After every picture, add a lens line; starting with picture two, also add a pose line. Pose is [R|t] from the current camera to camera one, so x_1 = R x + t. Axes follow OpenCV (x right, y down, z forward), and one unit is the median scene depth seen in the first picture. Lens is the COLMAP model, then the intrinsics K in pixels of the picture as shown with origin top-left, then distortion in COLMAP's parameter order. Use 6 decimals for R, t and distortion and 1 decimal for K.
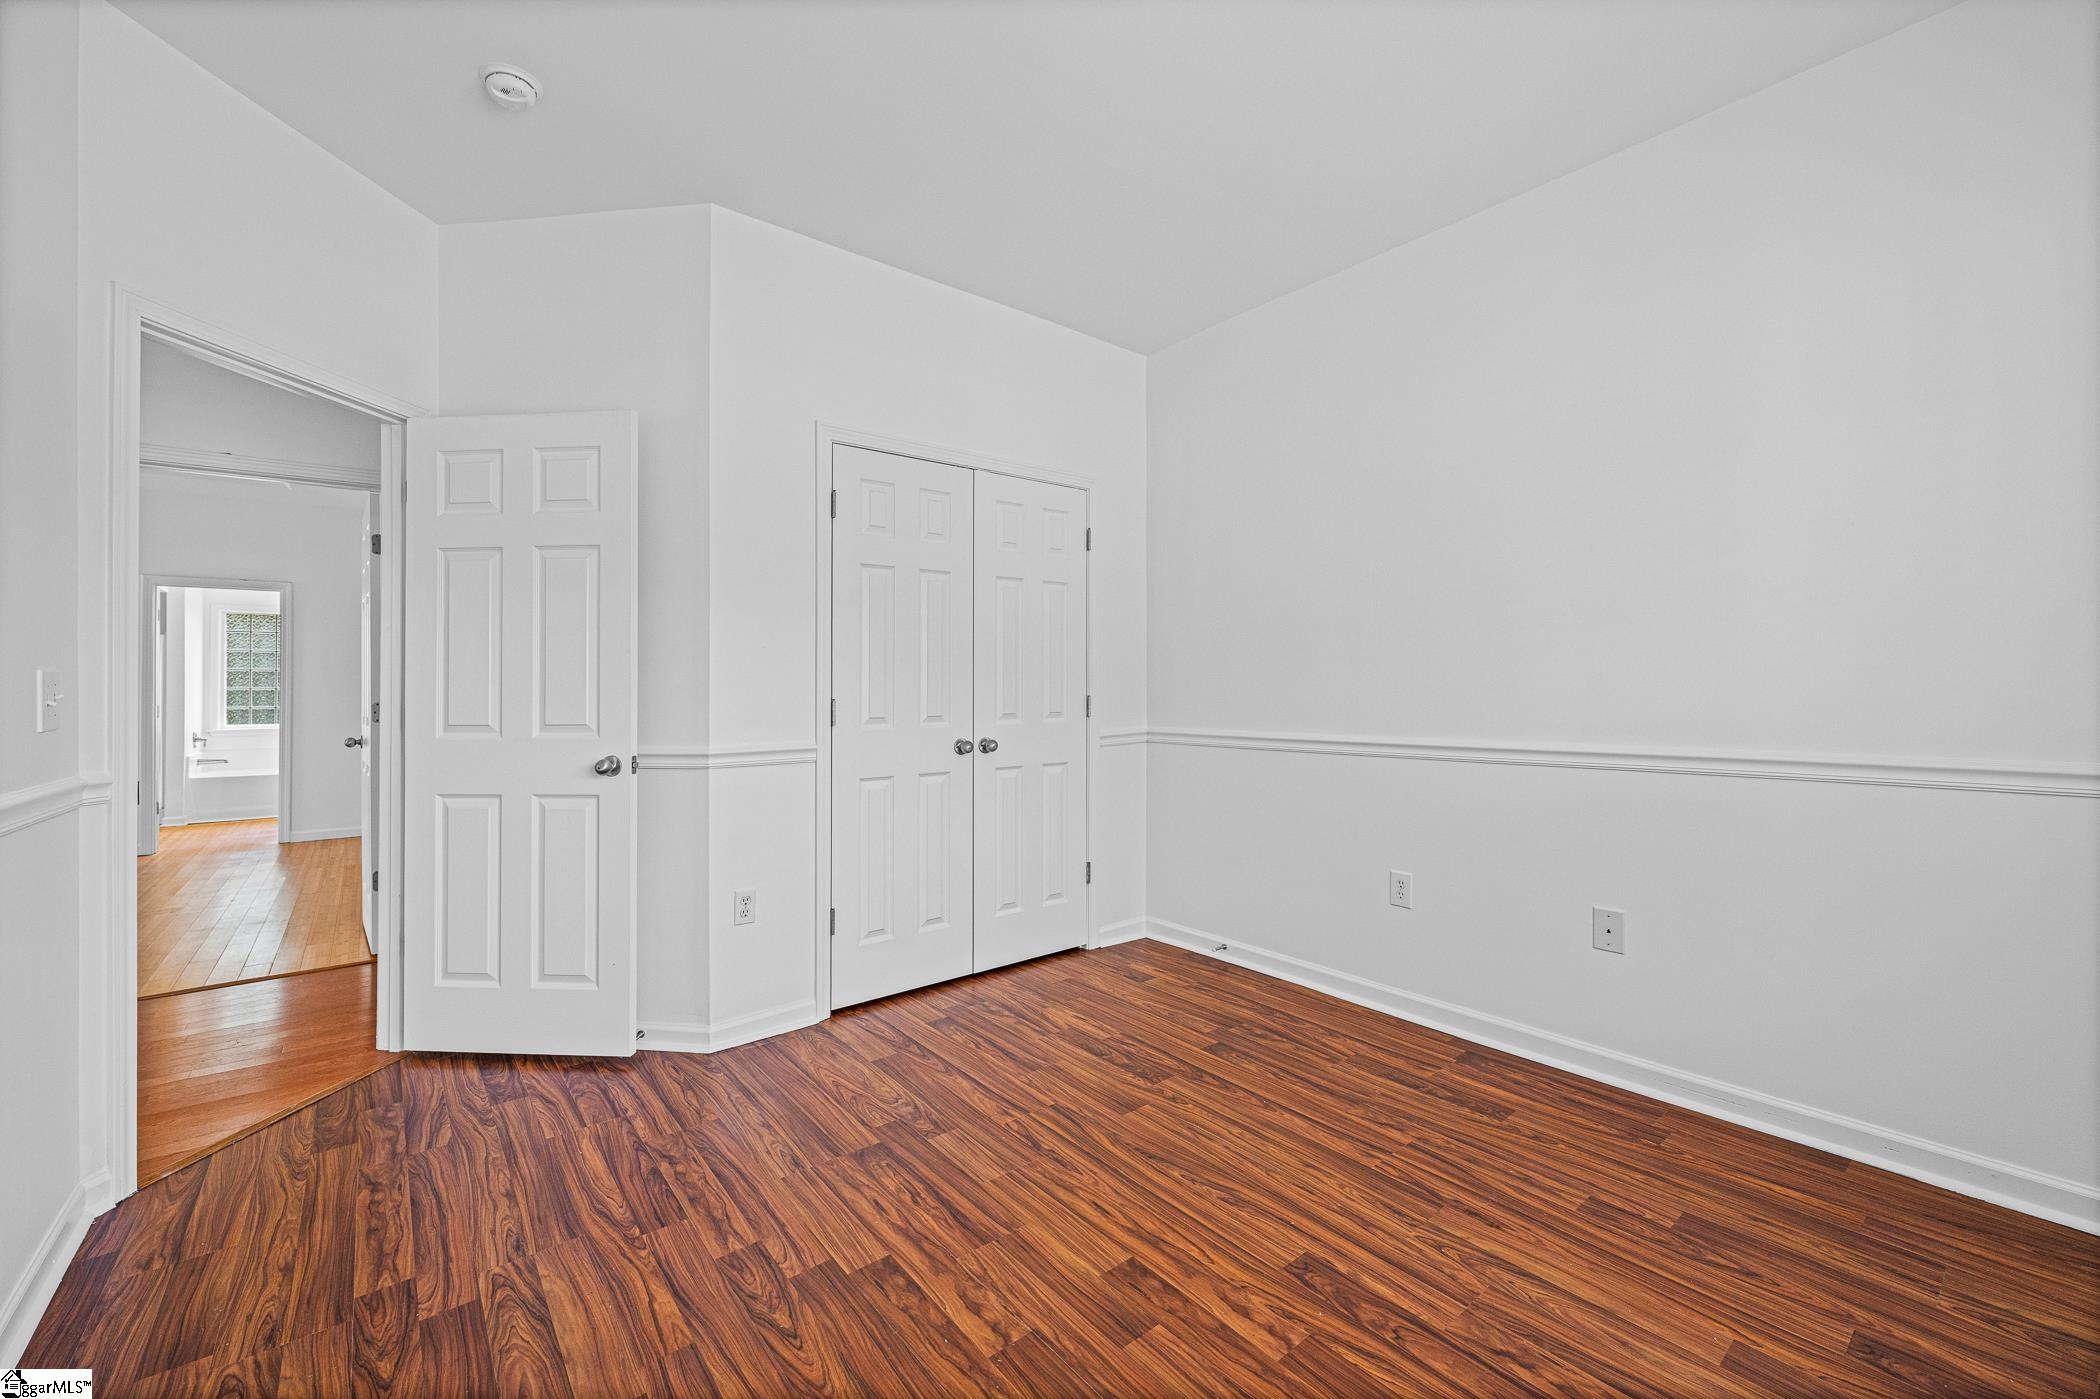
lens RADIAL K [[832.2, 0, 1057.2], [0, 832.2, 691.4], [0, 0, 1]] dist [0.001591, 0.000099]
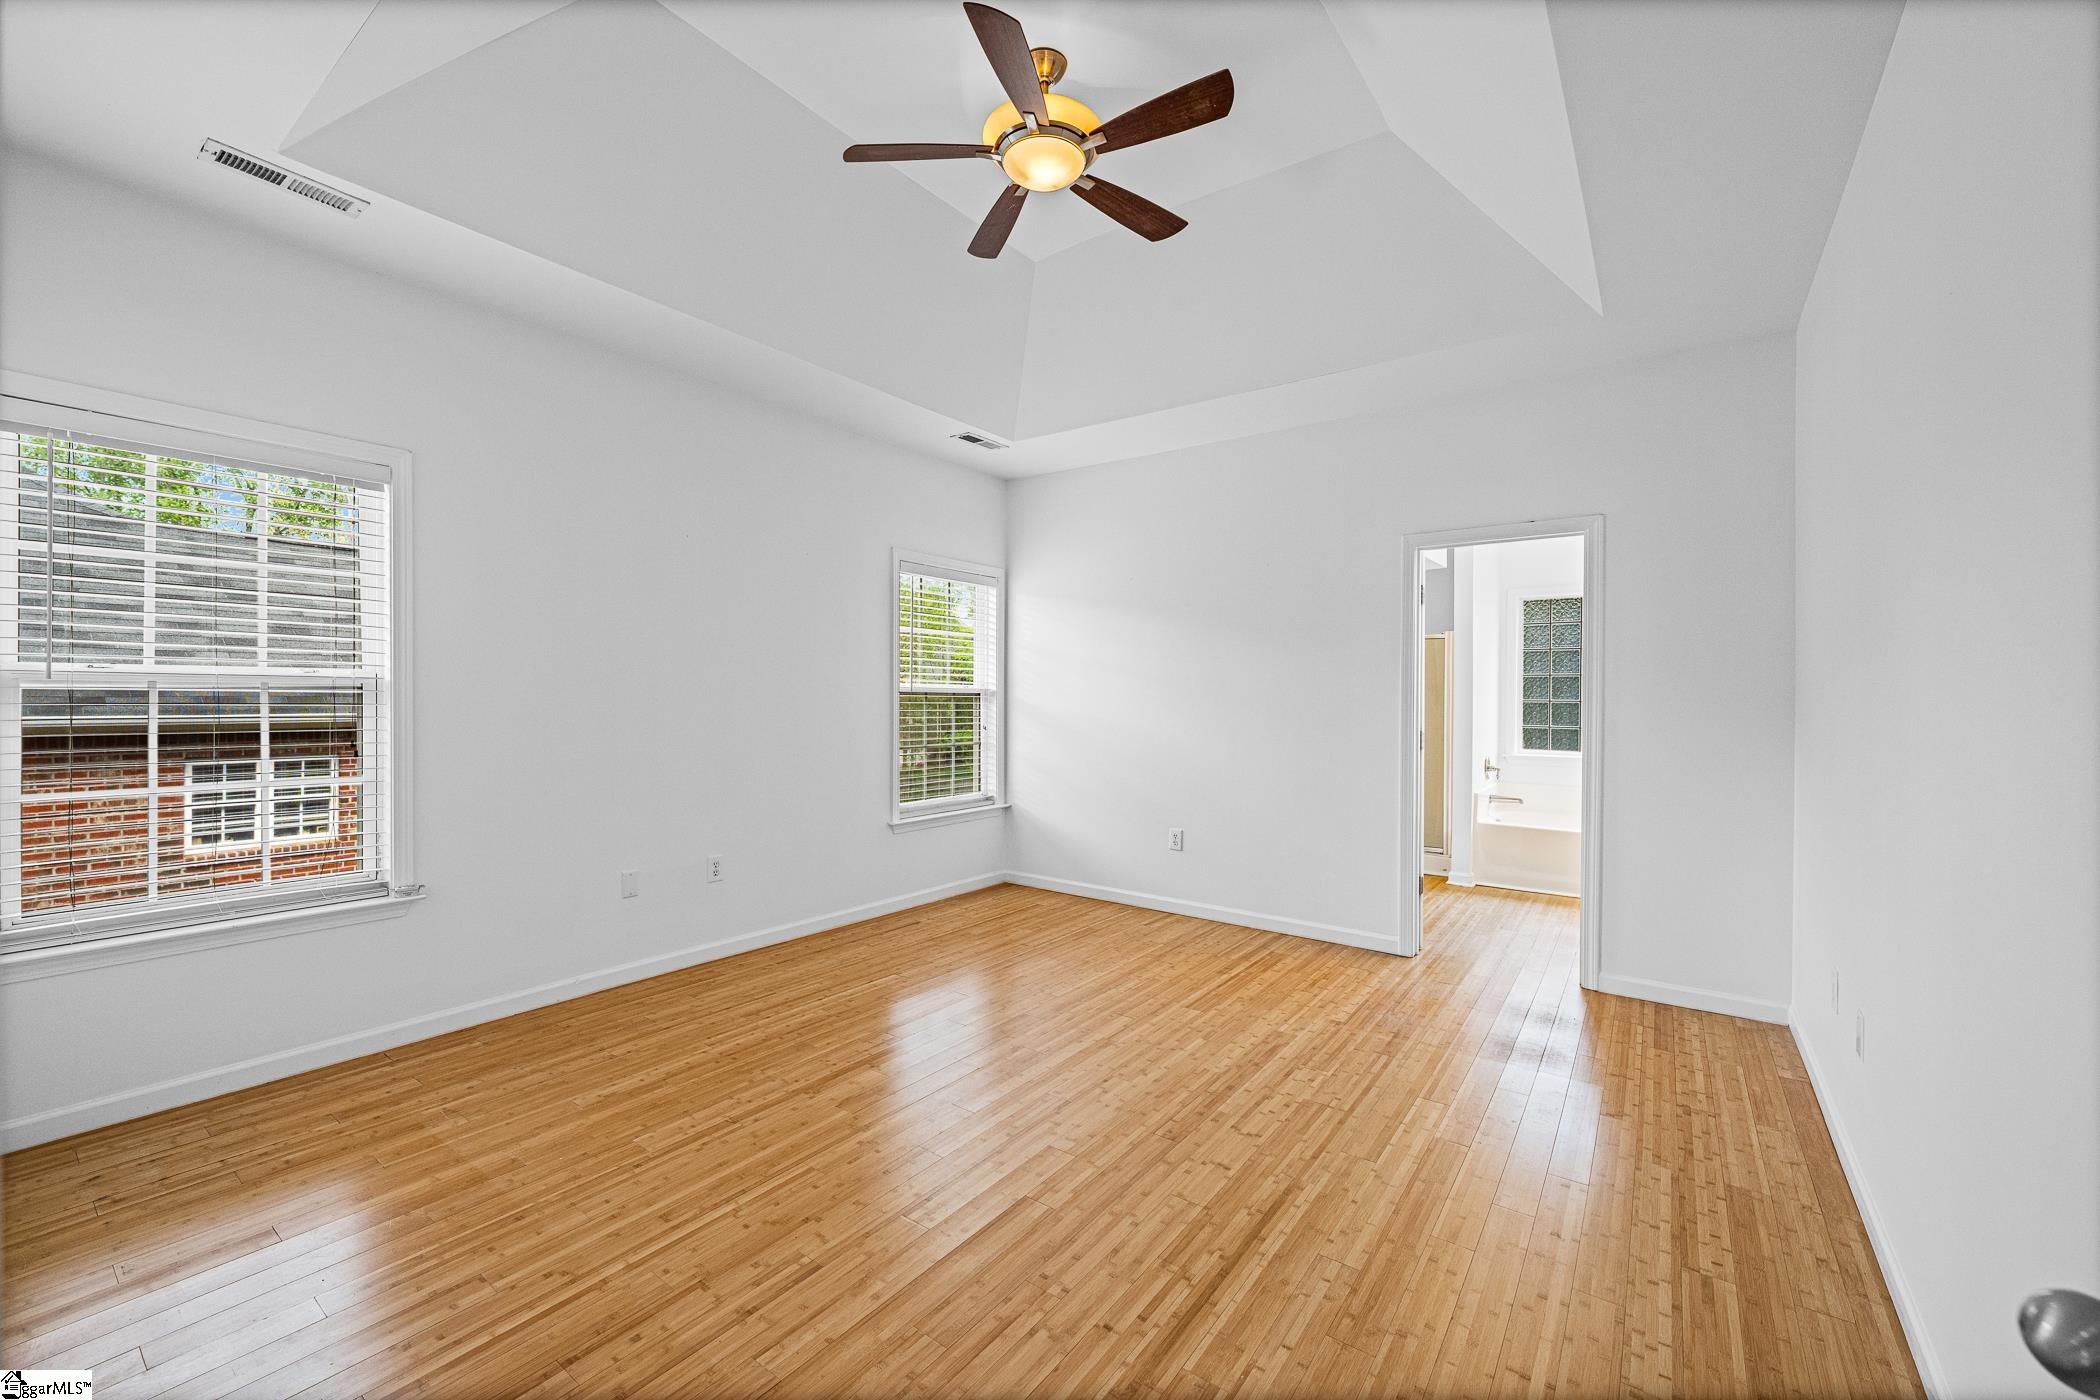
lens RADIAL K [[832.2, 0, 1043.9], [0, 832.2, 706.3], [0, 0, 1]] dist [0.001591, 0.000099]
pose [[0.239916, 0.007456, -0.970765, -0.403419], [0.002916, 0.999960, 0.008401, -0.006173], [0.970789, -0.004846, 0.239885, 0.435127]]
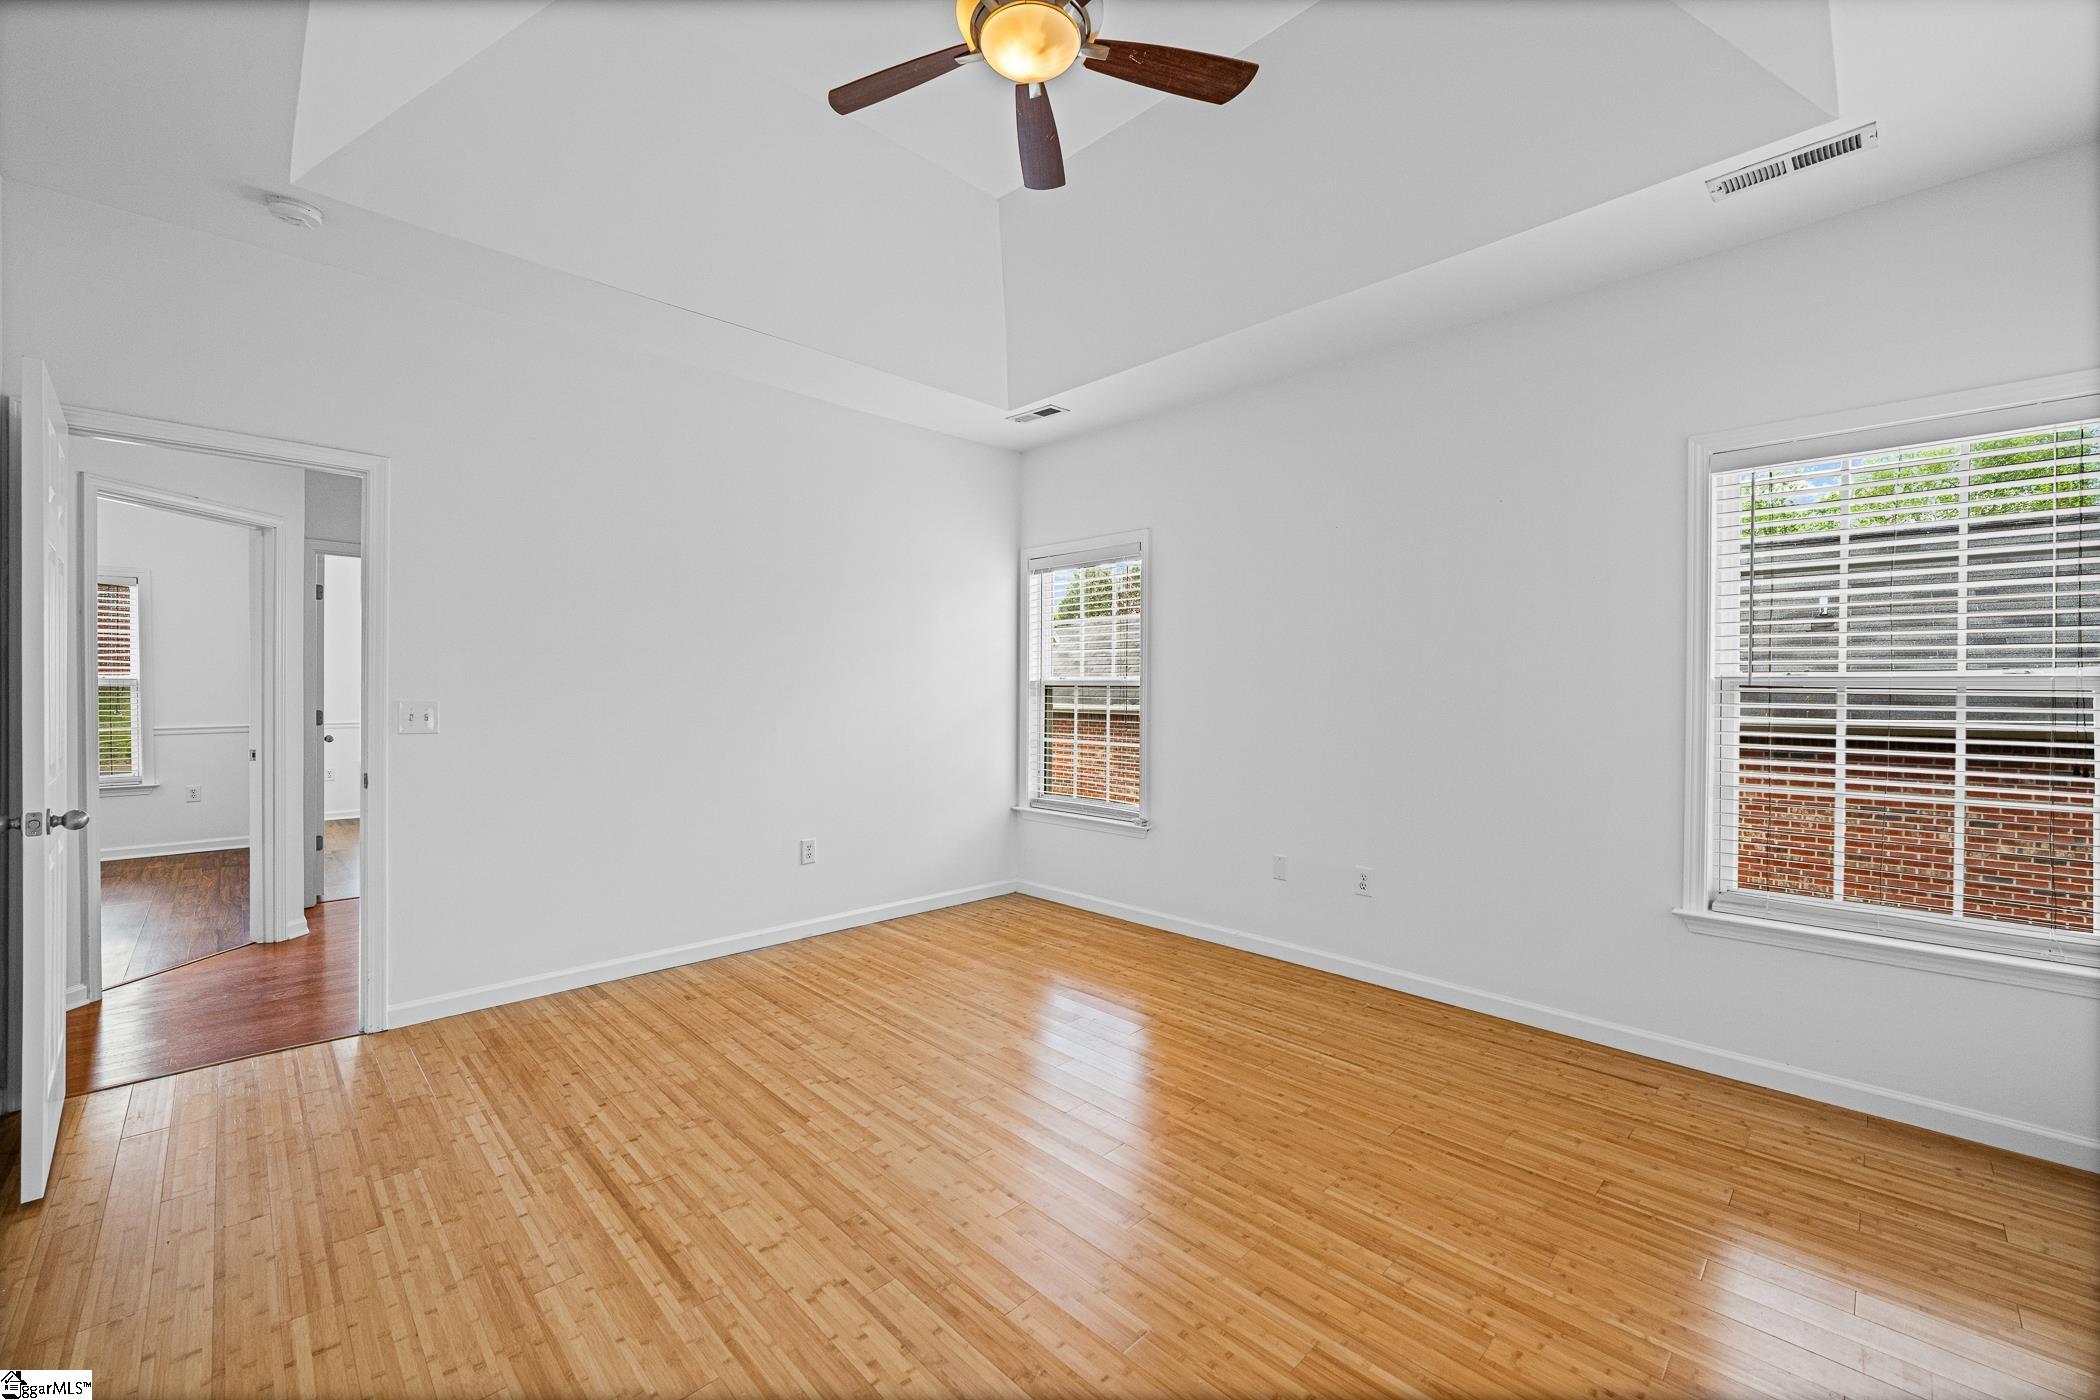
lens RADIAL K [[832.2, 0, 1040.9], [0, 832.2, 701.7], [0, 0, 1]] dist [0.001591, 0.000099]
pose [[-0.995899, -0.009114, -0.090012, -0.726609], [-0.009444, 0.999950, 0.003244, -0.003504], [0.089978, 0.004081, -0.995935, 0.814928]]
